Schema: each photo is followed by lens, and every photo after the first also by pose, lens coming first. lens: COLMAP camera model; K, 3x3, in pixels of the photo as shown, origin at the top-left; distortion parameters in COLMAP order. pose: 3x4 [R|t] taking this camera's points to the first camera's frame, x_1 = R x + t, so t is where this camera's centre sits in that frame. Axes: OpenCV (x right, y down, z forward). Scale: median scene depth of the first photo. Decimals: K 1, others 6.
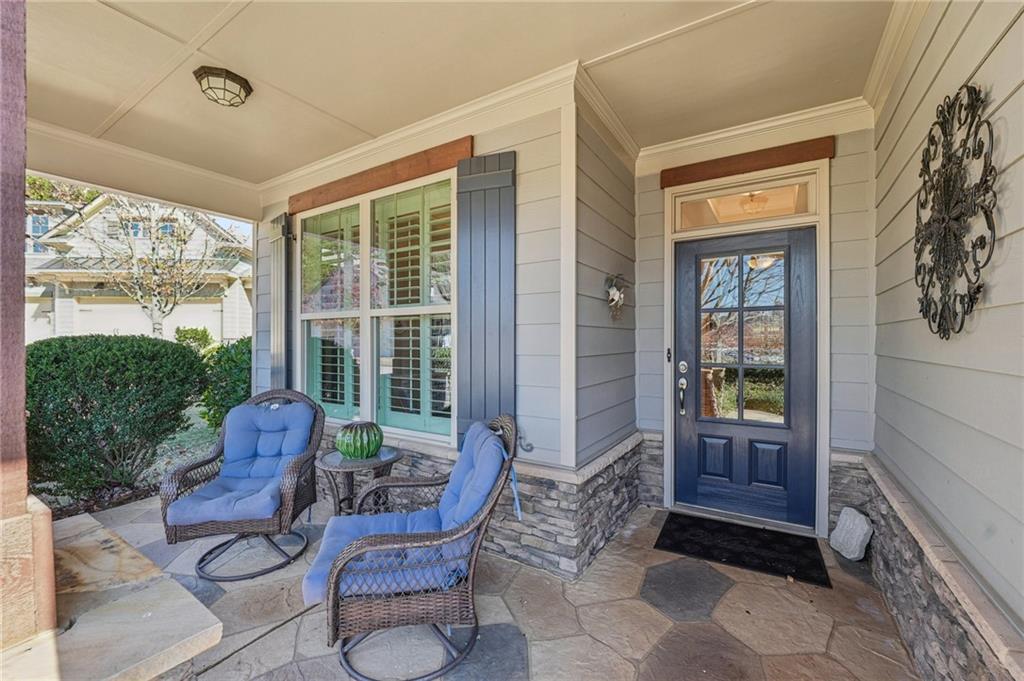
lens RADIAL K [[418.5, 0, 507.5], [0, 418.5, 346.1], [0, 0, 1]] dist [-0.013148, 0.000918]
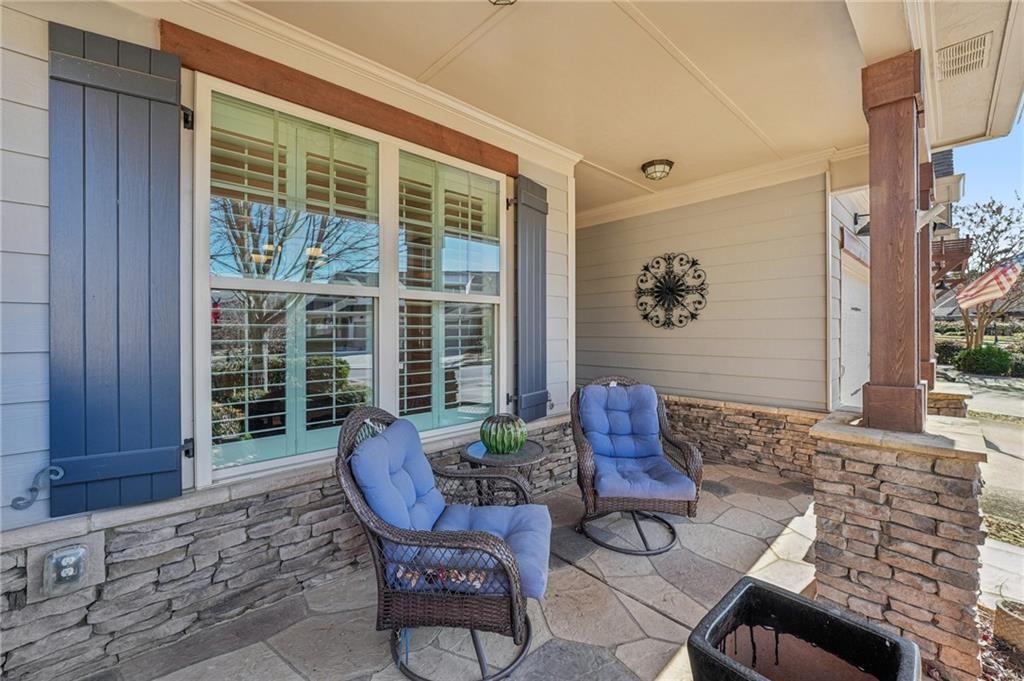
lens RADIAL K [[418.5, 0, 506.7], [0, 418.5, 329.4], [0, 0, 1]] dist [-0.013148, 0.000918]
pose [[0.261654, -0.005806, 0.965144, -1.064867], [0.008604, 0.999956, 0.003682, -0.015363], [-0.965123, 0.007341, 0.261693, 0.623737]]
